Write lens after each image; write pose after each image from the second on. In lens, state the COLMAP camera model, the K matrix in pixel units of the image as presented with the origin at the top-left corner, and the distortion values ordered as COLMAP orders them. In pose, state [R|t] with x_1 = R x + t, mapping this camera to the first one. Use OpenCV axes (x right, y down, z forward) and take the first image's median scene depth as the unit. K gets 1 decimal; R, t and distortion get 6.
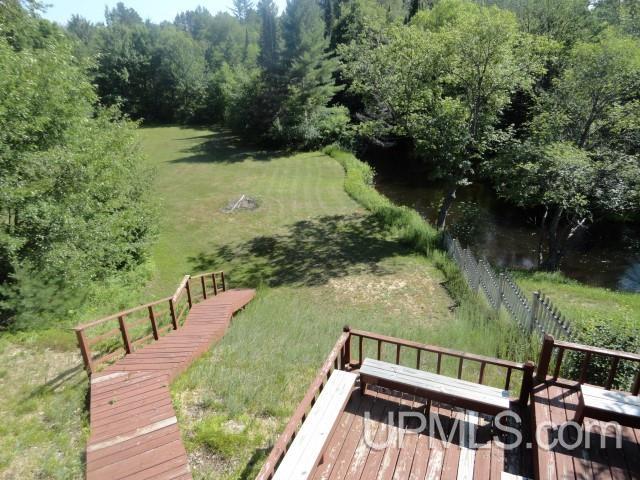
lens RADIAL K [[437.0, 0, 320.0], [0, 437.0, 240.0], [0, 0, 1]] dist [-0.005141, 0.002706]
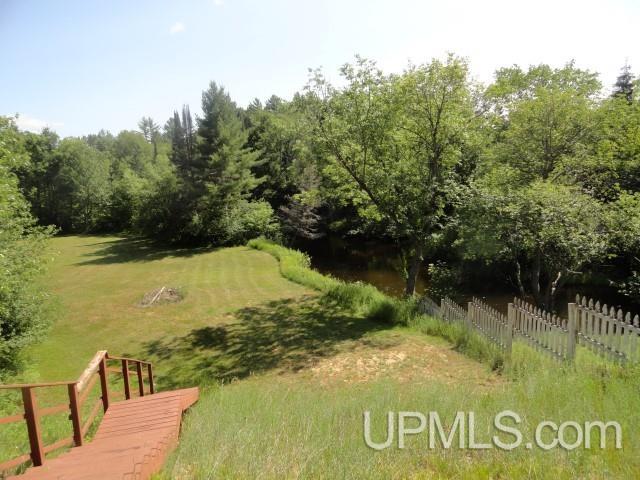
lens RADIAL K [[435.4, 0, 320.0], [0, 435.4, 240.0], [0, 0, 1]] dist [-0.002567, -0.001159]
pose [[0.976757, -0.046127, 0.209327, -0.050303], [0.098792, 0.963540, -0.248659, 0.041603], [-0.190225, 0.263559, 0.945701, 0.133721]]
